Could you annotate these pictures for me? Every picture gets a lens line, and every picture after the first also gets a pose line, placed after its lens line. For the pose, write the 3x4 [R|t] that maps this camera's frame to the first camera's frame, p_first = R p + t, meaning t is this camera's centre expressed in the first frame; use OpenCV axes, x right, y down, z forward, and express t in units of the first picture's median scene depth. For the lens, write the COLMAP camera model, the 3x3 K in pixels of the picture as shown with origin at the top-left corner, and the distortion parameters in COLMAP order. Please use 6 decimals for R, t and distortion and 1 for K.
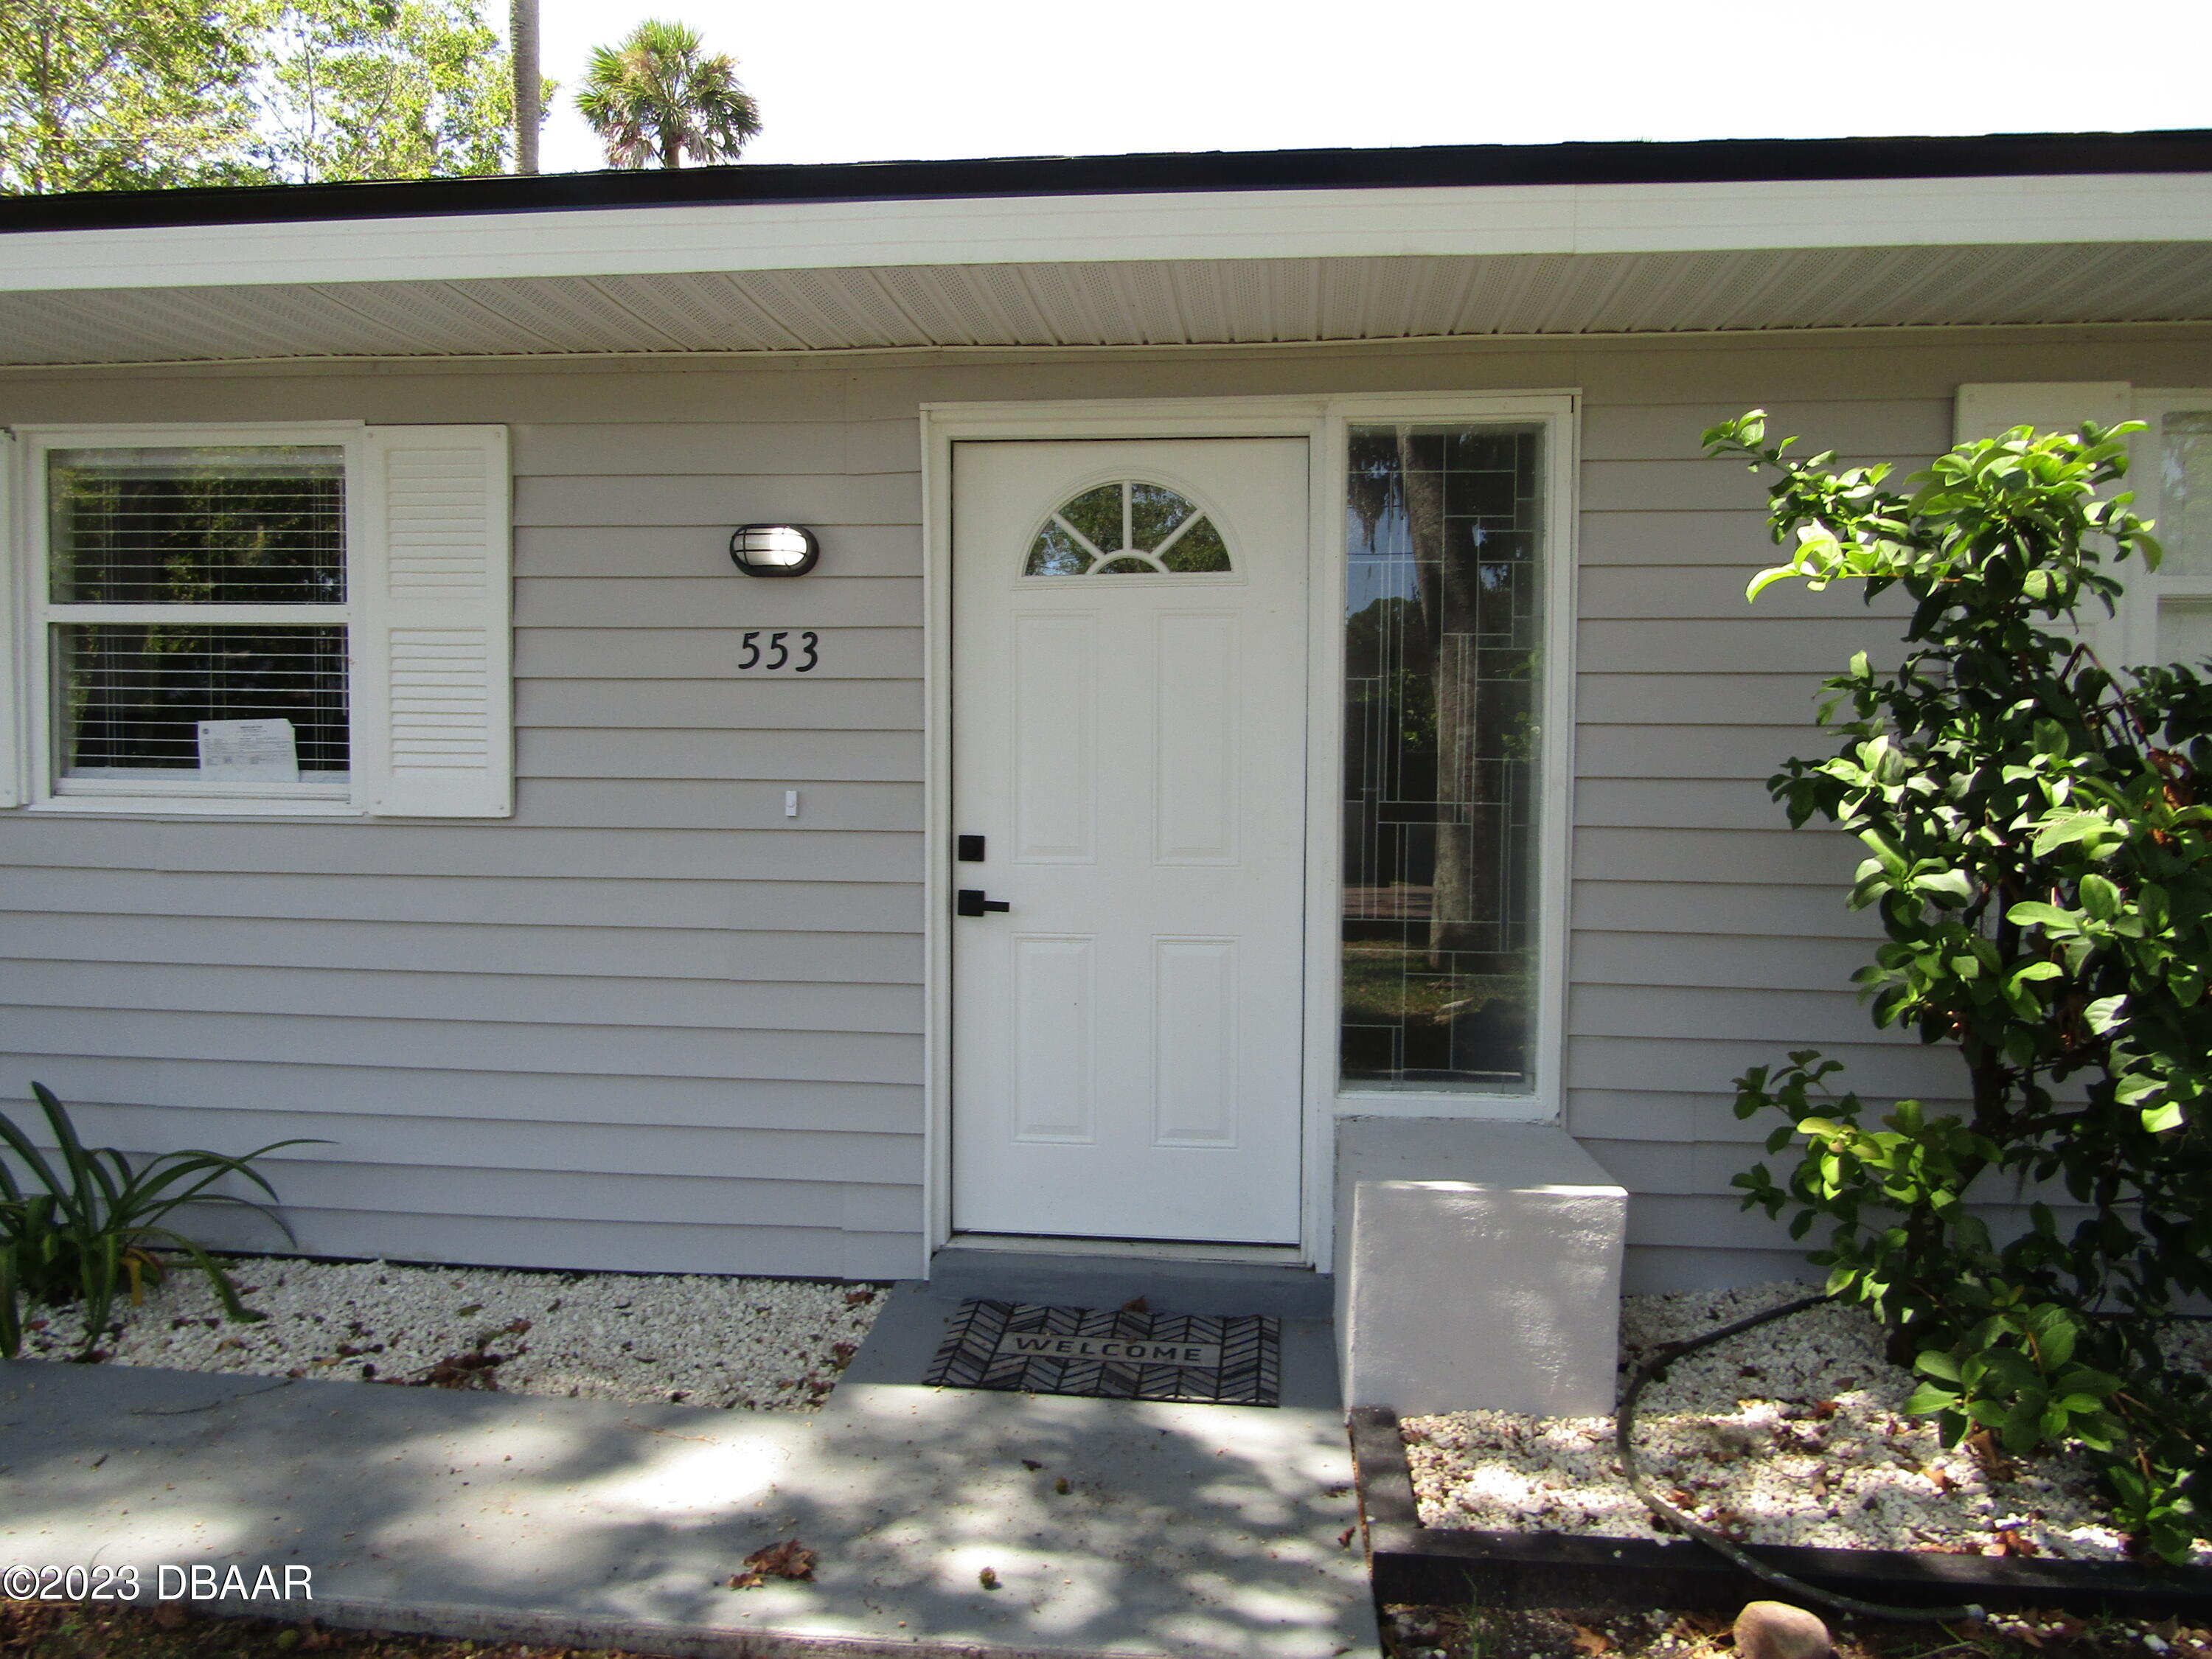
lens RADIAL K [[1554.3, 0, 1107.1], [0, 1554.3, 828.2], [0, 0, 1]] dist [-0.024692, 0.011073]
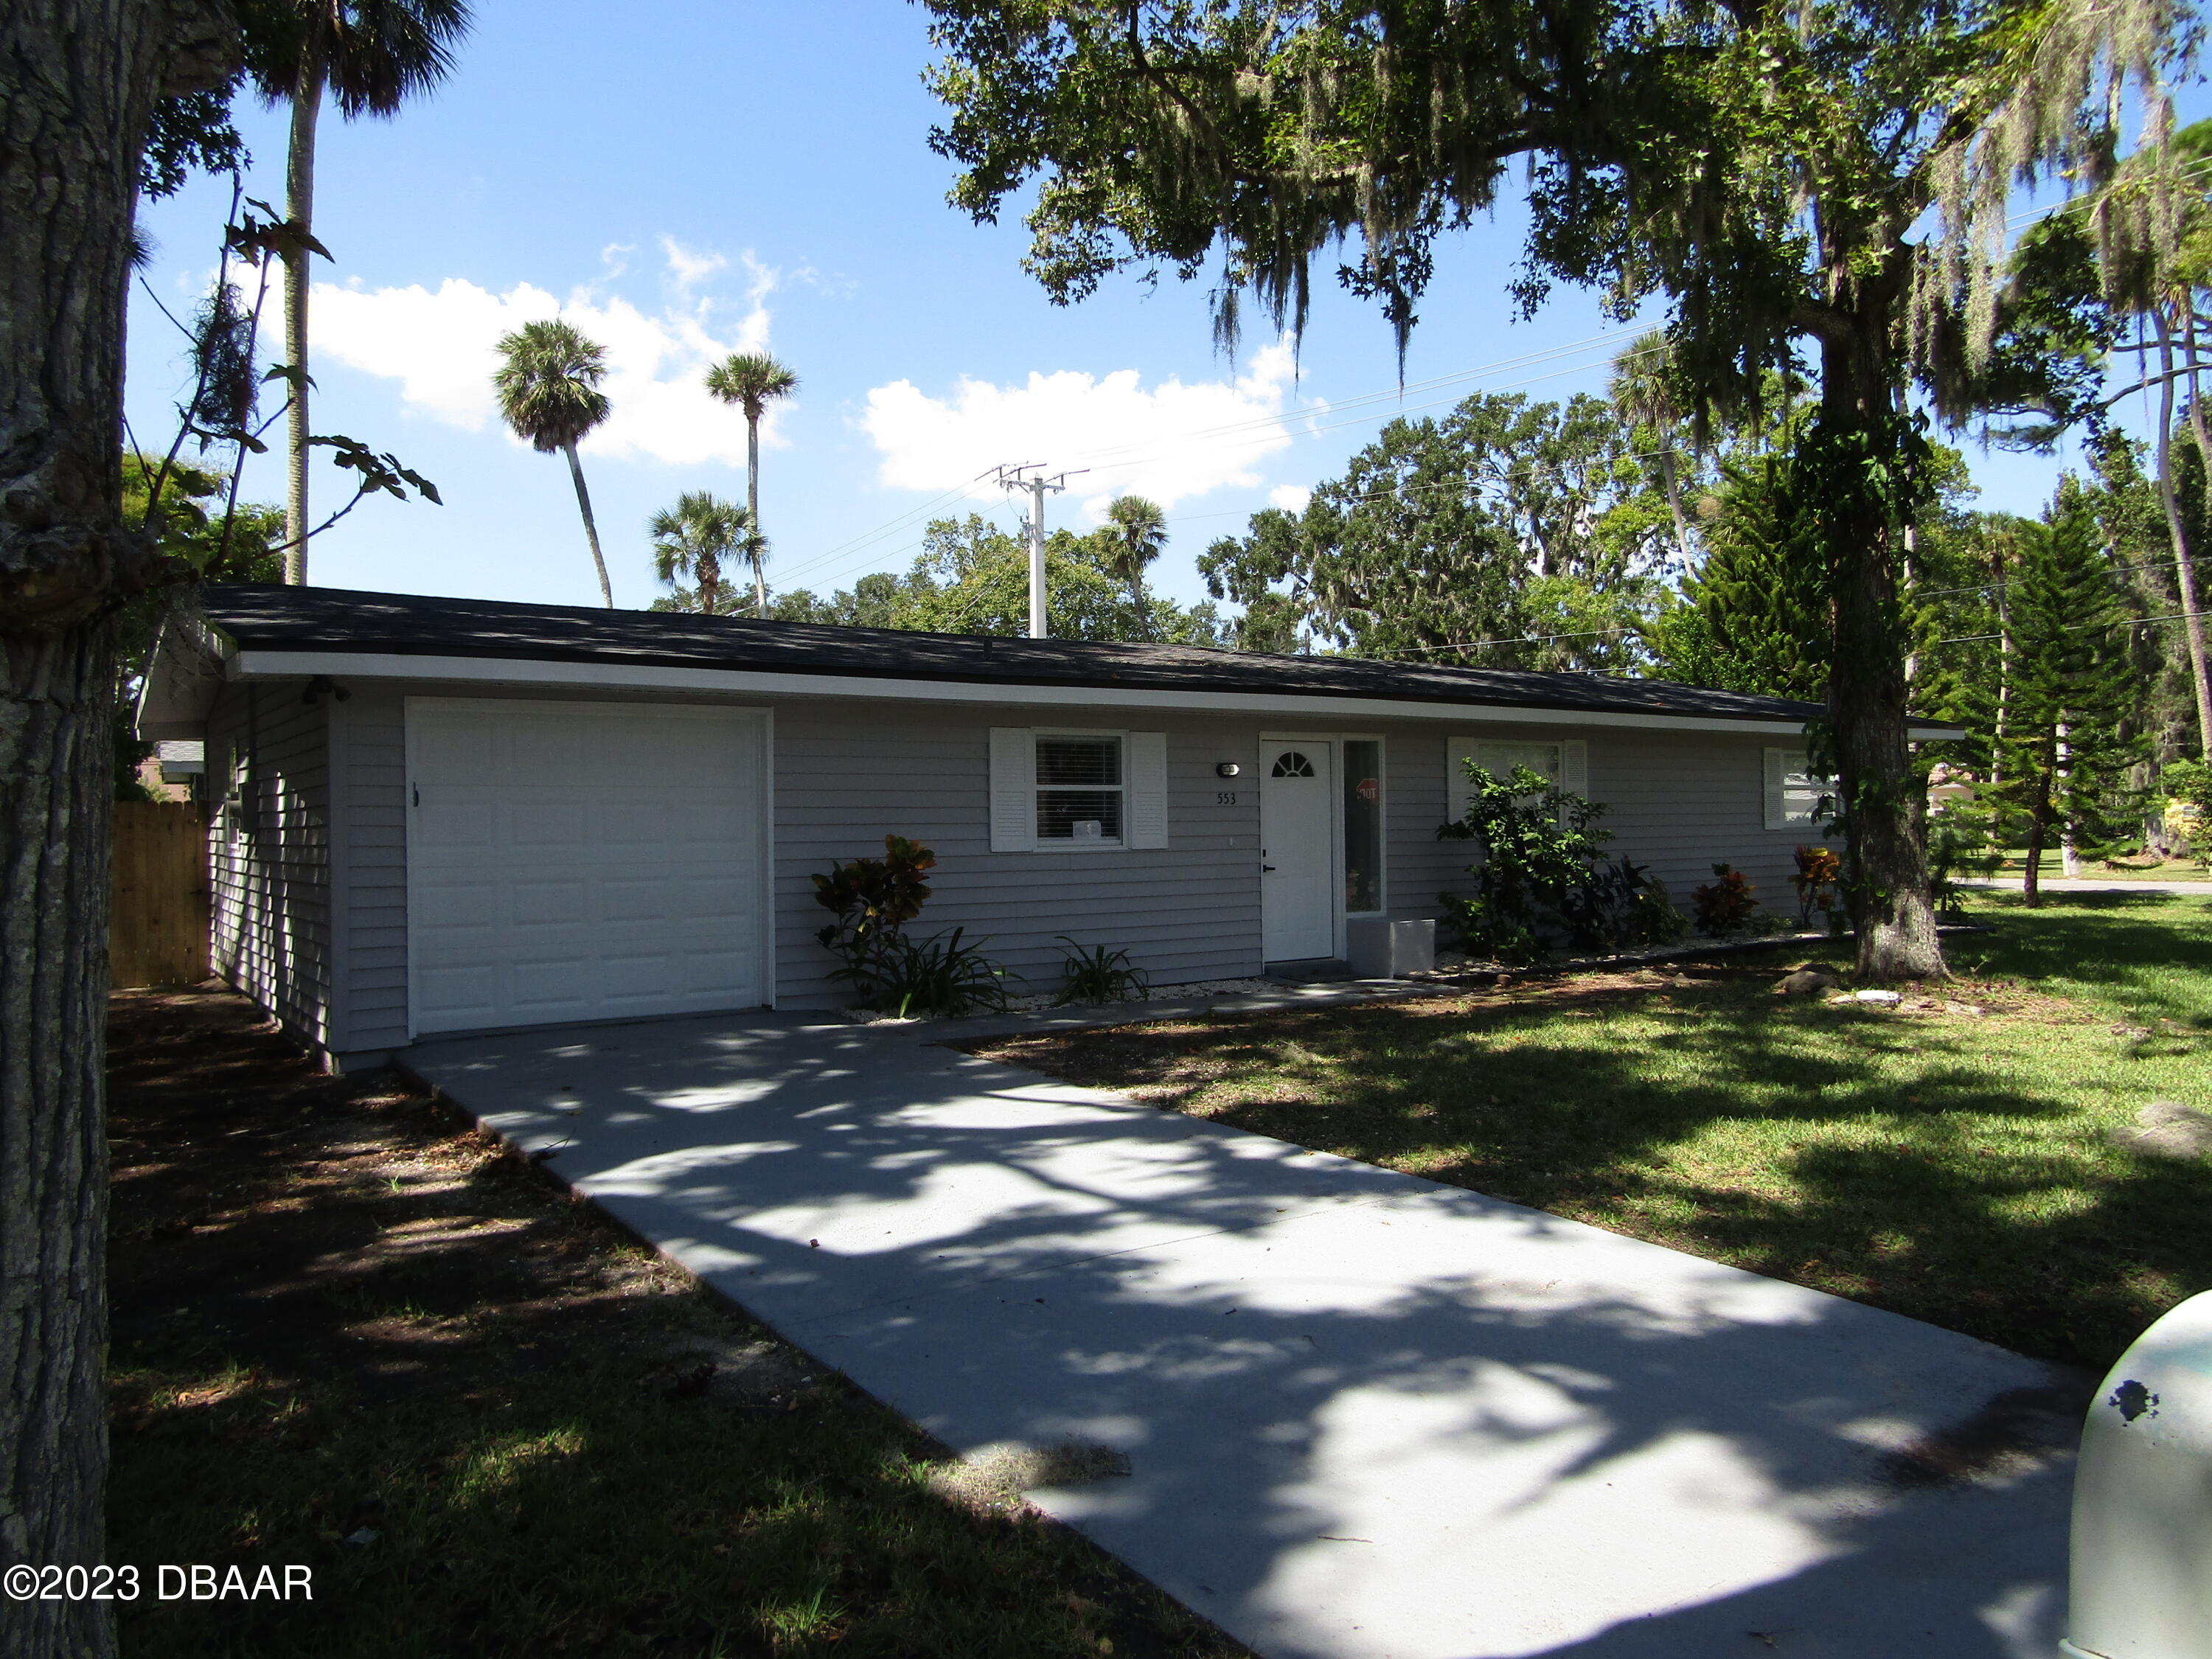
lens RADIAL K [[1554.3, 0, 1108.2], [0, 1554.3, 831.4], [0, 0, 1]] dist [-0.024692, 0.011073]
pose [[0.749388, -0.021384, 0.661786, -2.731579], [0.056309, 0.997916, -0.031519, 0.055215], [-0.659732, 0.060884, 0.749030, -1.443970]]
